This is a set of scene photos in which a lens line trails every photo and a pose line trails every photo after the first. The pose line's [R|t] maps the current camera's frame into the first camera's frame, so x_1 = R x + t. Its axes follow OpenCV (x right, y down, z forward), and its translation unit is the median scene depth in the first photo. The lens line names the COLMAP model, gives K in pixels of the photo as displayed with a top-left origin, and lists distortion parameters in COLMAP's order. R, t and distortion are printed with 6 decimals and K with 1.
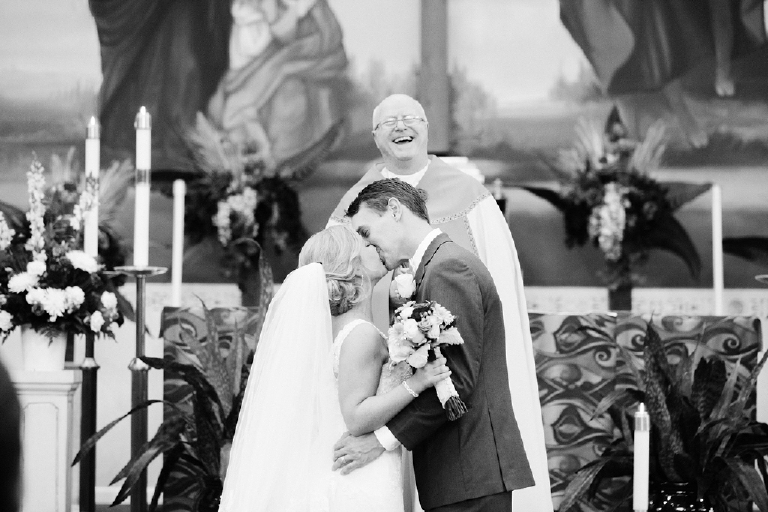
lens RADIAL K [[2682.1, 0, 384.0], [0, 2682.1, 256.0], [0, 0, 1]] dist [0.140902, 0.686364]
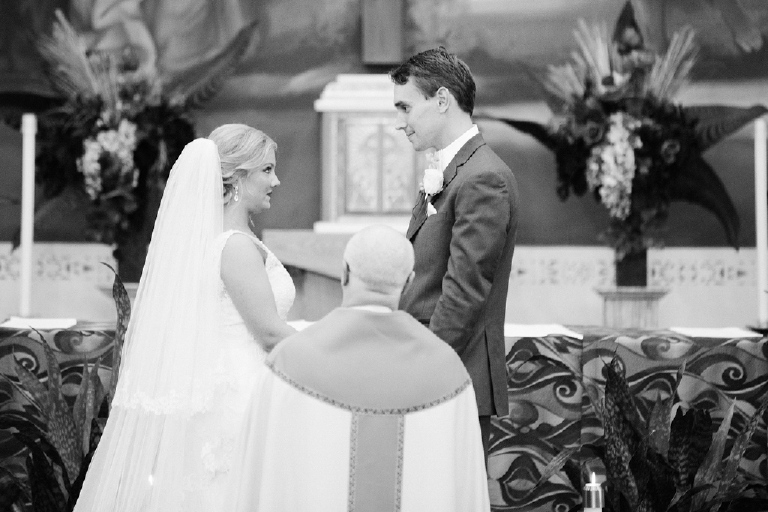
lens RADIAL K [[4395.5, 0, 384.0], [0, 4395.5, 256.0], [0, 0, 1]] dist [1.517585, 9.143085]
pose [[0.999903, -0.001692, -0.013790, 0.037329], [0.002565, 0.997976, 0.063541, -0.065733], [0.013654, -0.063570, 0.997884, -0.213958]]
